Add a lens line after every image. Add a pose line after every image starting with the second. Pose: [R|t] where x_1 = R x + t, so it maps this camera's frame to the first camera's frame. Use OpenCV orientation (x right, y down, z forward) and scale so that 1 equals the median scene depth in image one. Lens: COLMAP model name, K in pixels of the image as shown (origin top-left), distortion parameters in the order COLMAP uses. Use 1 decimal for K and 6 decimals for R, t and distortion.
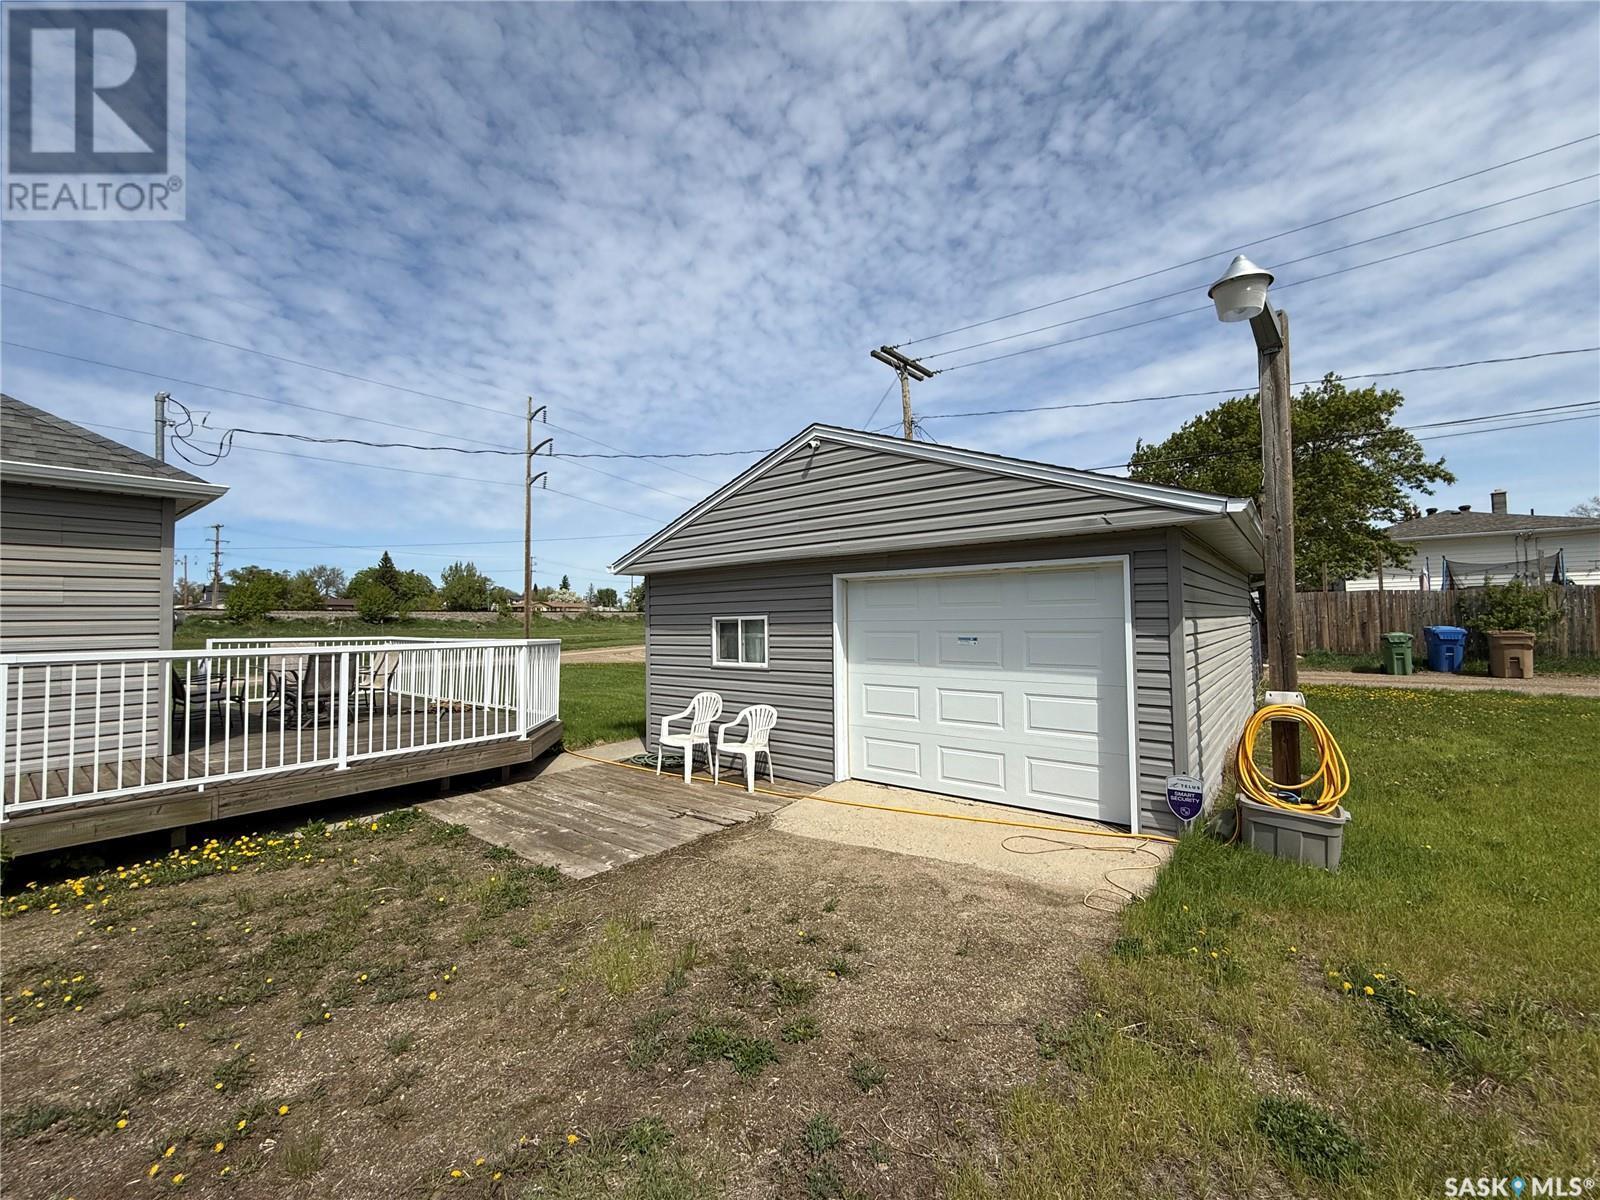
lens RADIAL K [[628.2, 0, 800.0], [0, 628.2, 600.0], [0, 0, 1]] dist [-0.003333, 0.000109]
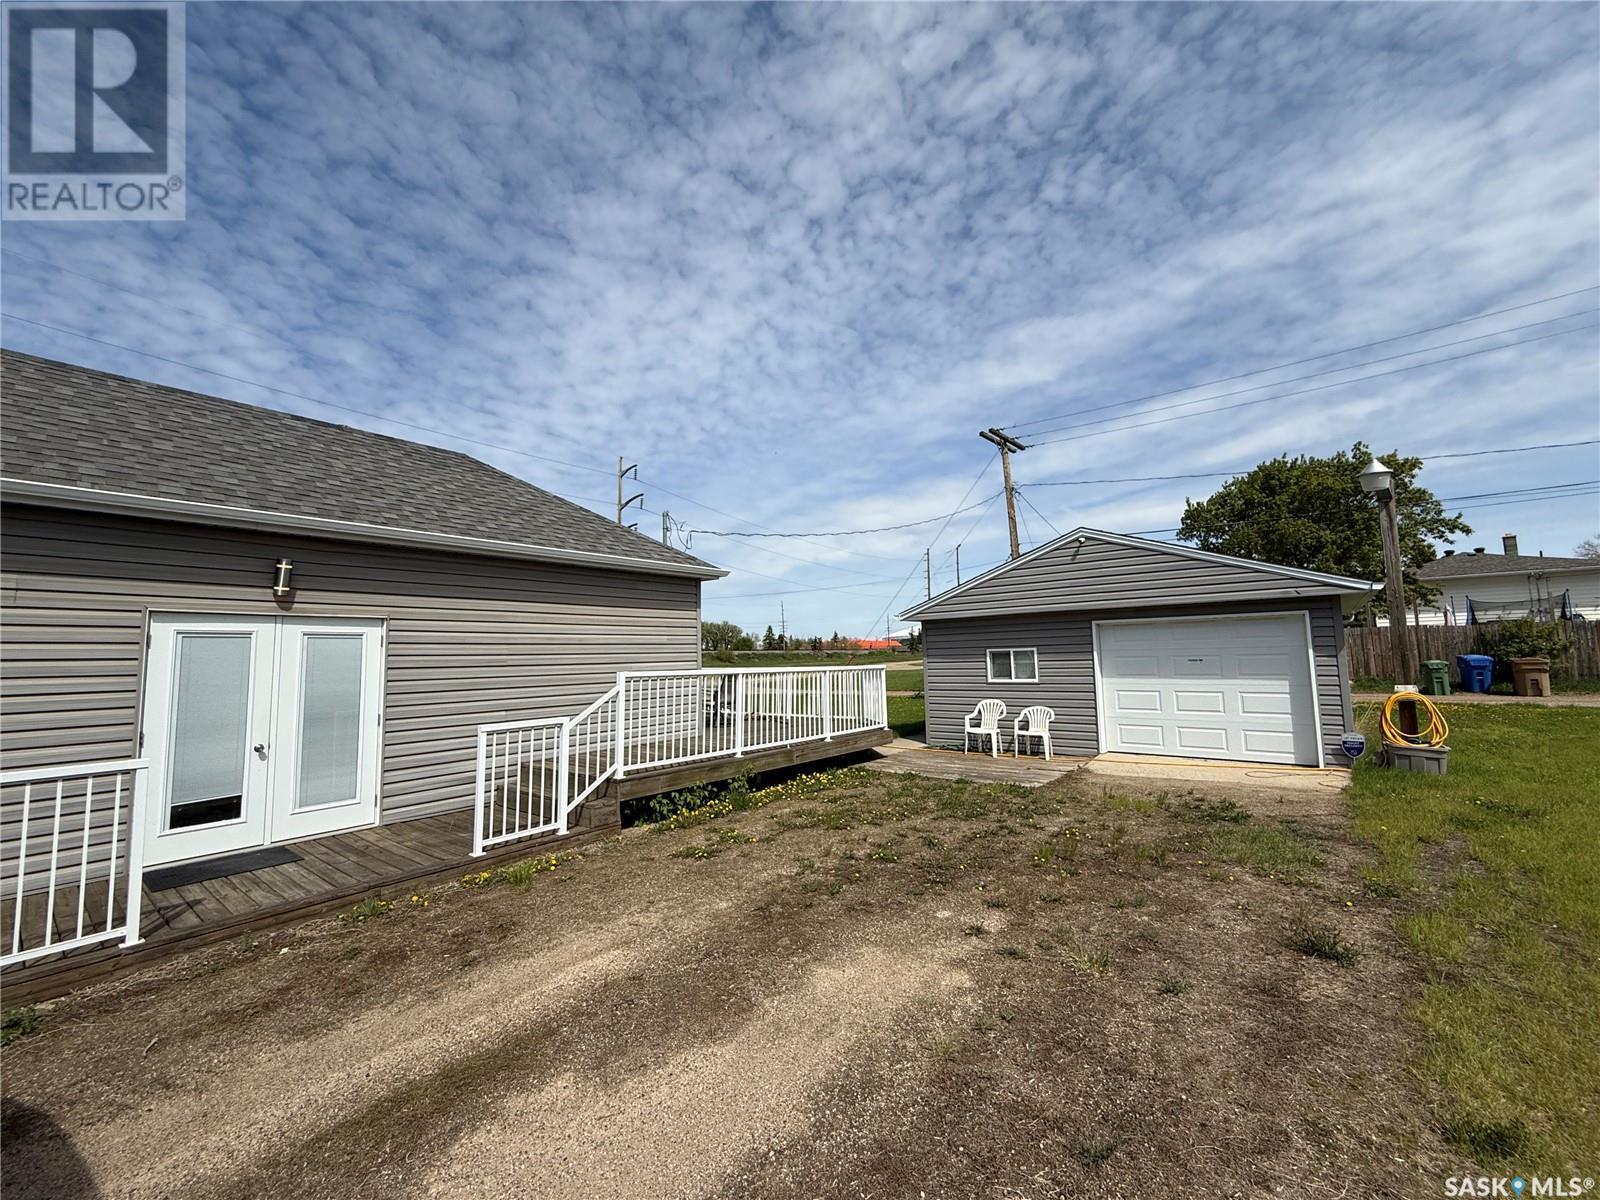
lens RADIAL K [[628.2, 0, 800.0], [0, 628.2, 600.0], [0, 0, 1]] dist [-0.003333, 0.000109]
pose [[0.999908, -0.008625, -0.010467, -0.272721], [0.007975, 0.998133, -0.060555, -0.001428], [0.010970, 0.060466, 0.998110, -0.240576]]
